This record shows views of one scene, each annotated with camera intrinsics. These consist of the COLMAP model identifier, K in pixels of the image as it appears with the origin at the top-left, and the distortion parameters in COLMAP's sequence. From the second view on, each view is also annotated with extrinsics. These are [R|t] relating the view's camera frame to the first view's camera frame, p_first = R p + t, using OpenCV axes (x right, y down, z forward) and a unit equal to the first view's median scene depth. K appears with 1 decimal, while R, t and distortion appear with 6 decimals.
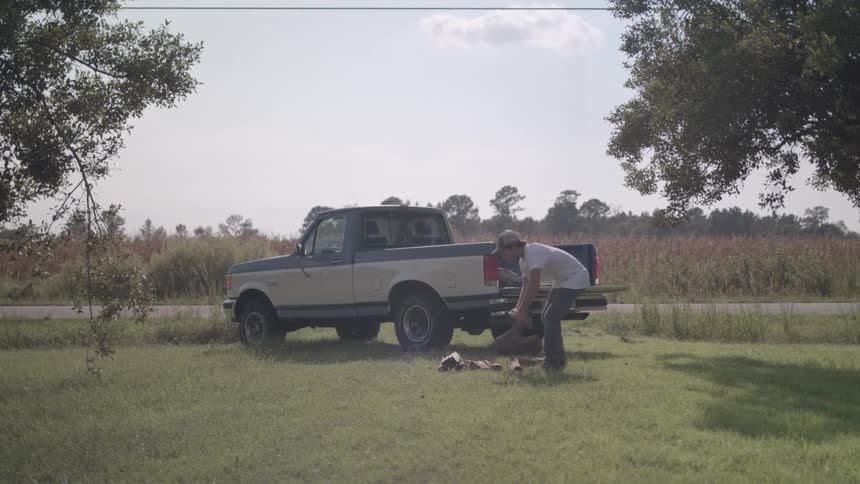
lens RADIAL K [[1080.0, 0, 431.9], [0, 1080.0, 243.8], [0, 0, 1]] dist [-0.085631, 0.000000]
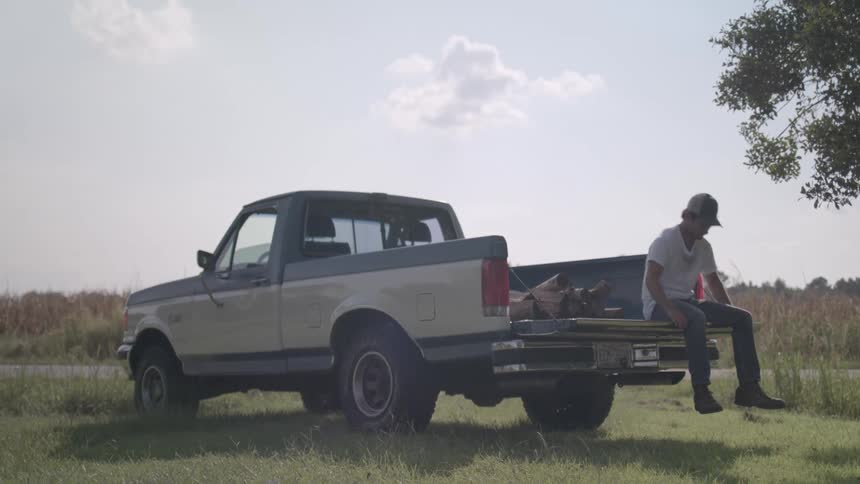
lens RADIAL K [[1080.0, 0, 463.5], [0, 1080.0, 263.0], [0, 0, 1]] dist [-0.085631, 0.000000]
pose [[0.996905, 0.001218, -0.078604, 0.072522], [-0.005148, 0.998745, -0.049811, 0.036168], [0.078444, 0.050061, 0.995661, 0.417342]]
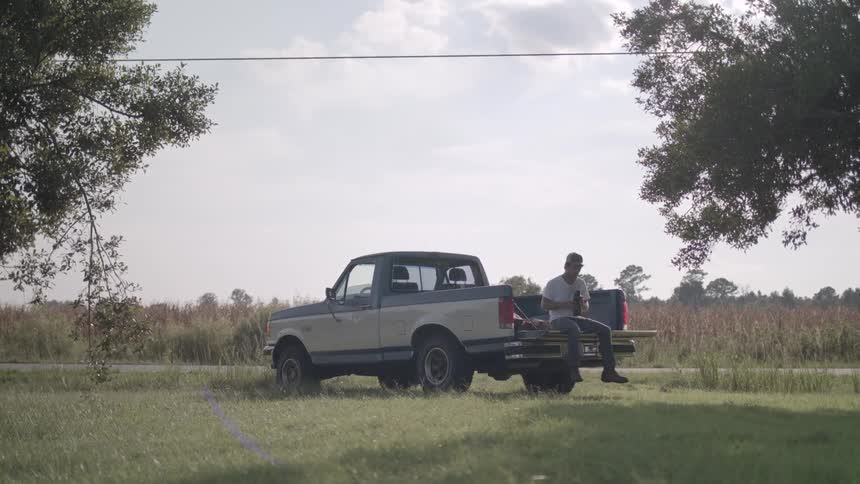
lens RADIAL K [[1080.0, 0, 431.7], [0, 1080.0, 236.8], [0, 0, 1]] dist [-0.085631, 0.000000]
pose [[0.992770, -0.001328, -0.120029, 0.094217], [-0.008494, 0.996655, -0.081280, 0.033325], [0.119735, 0.081712, 0.989438, 0.013749]]
